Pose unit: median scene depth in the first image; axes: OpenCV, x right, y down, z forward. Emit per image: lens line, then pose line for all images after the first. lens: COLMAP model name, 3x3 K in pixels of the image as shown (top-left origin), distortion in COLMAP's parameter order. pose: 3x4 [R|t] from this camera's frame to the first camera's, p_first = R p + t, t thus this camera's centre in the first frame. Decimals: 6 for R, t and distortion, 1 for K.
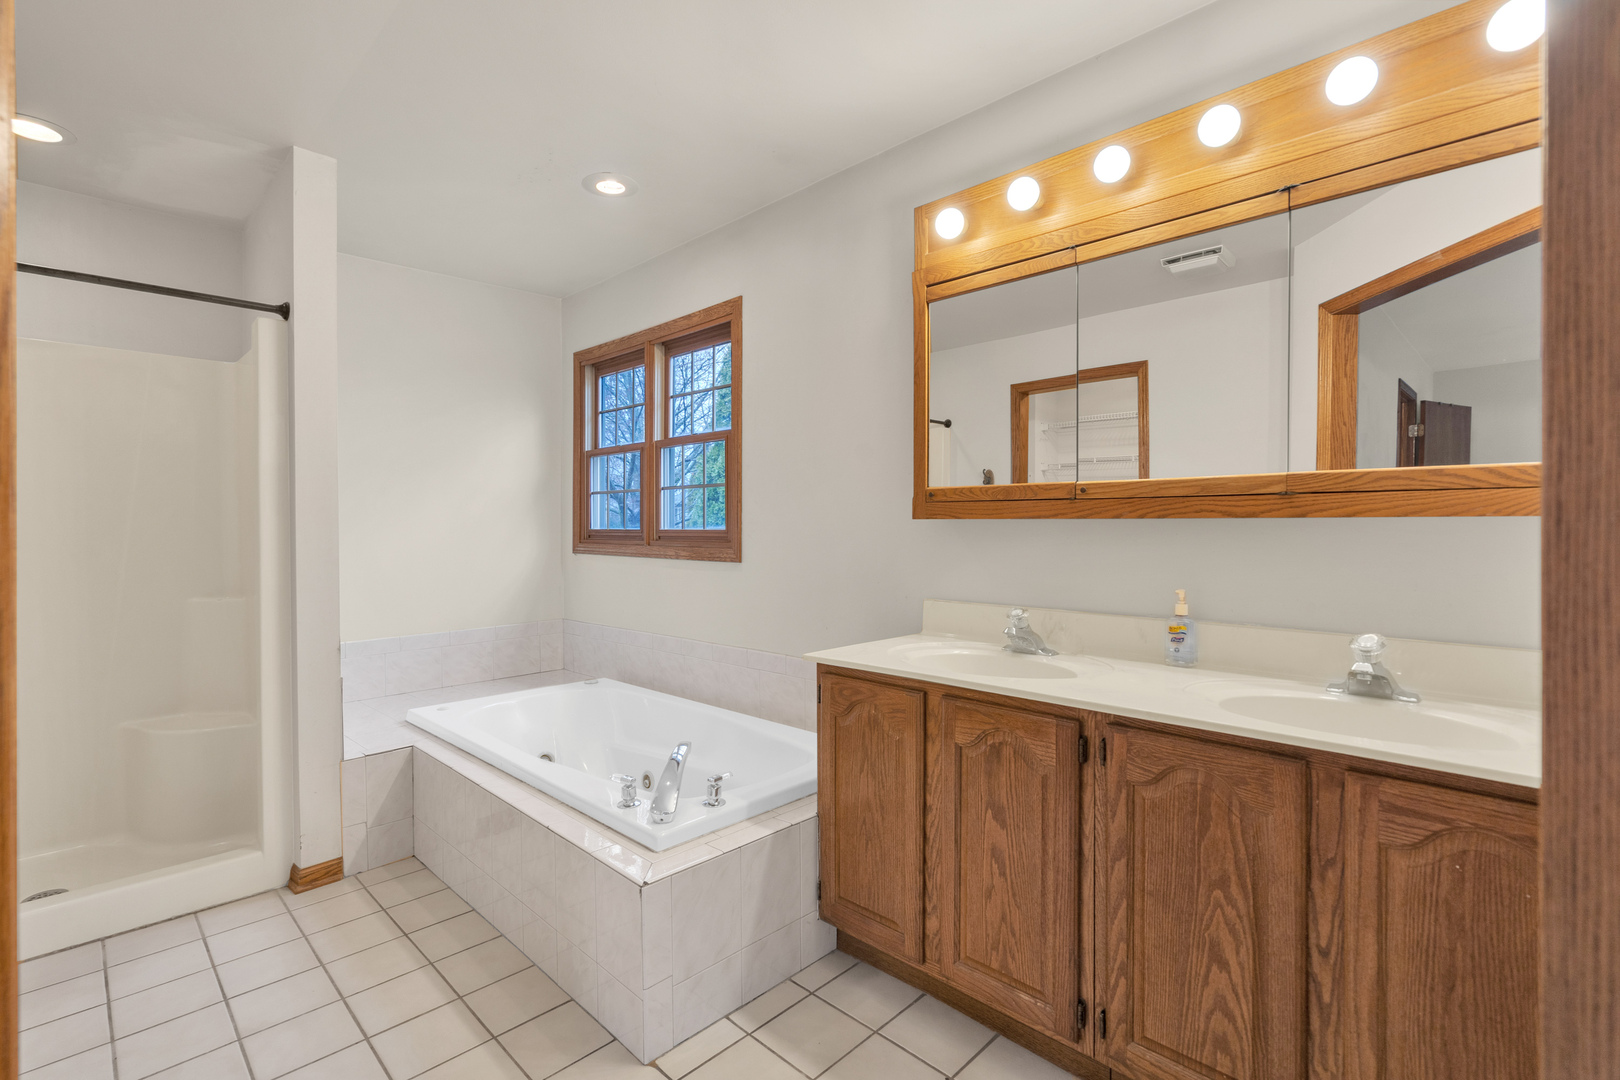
lens RADIAL K [[749.9, 0, 810.9], [0, 749.9, 531.7], [0, 0, 1]] dist [-0.001663, -0.000584]
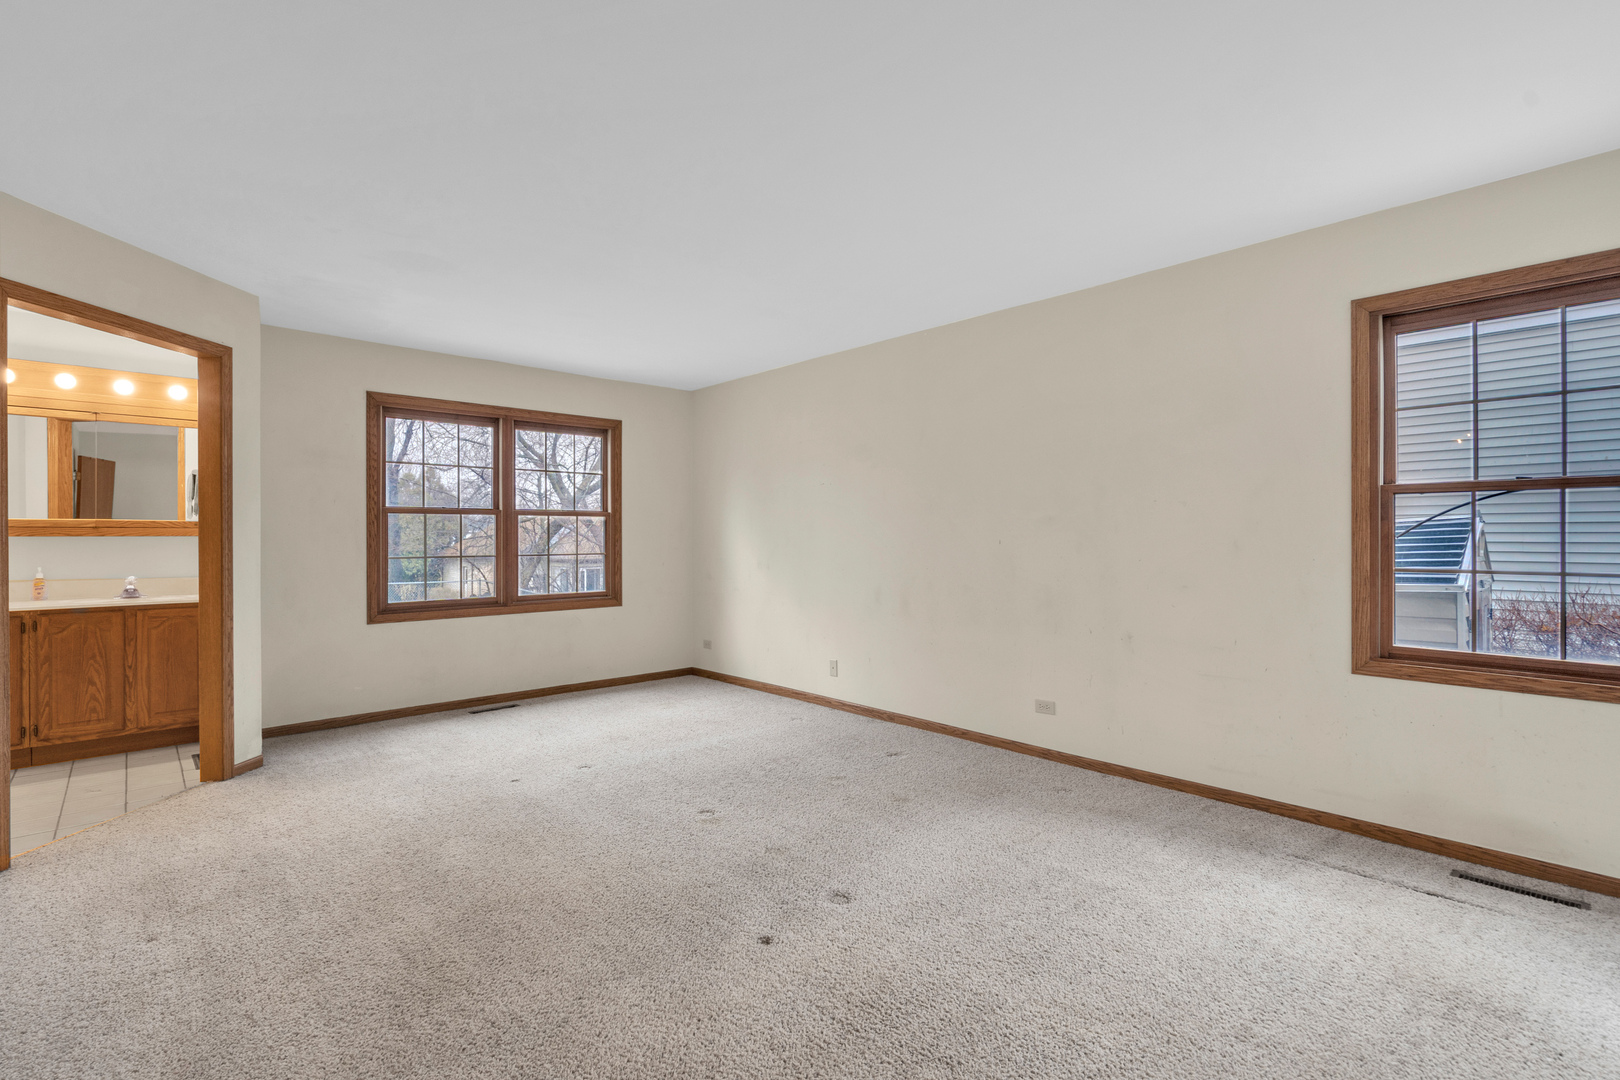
lens RADIAL K [[749.9, 0, 810.9], [0, 749.9, 531.7], [0, 0, 1]] dist [-0.001663, -0.000584]
pose [[0.057802, 0.004320, 0.998319, -2.176071], [0.012079, 0.999914, -0.005026, 0.009596], [-0.998255, 0.012350, 0.057745, -1.963157]]
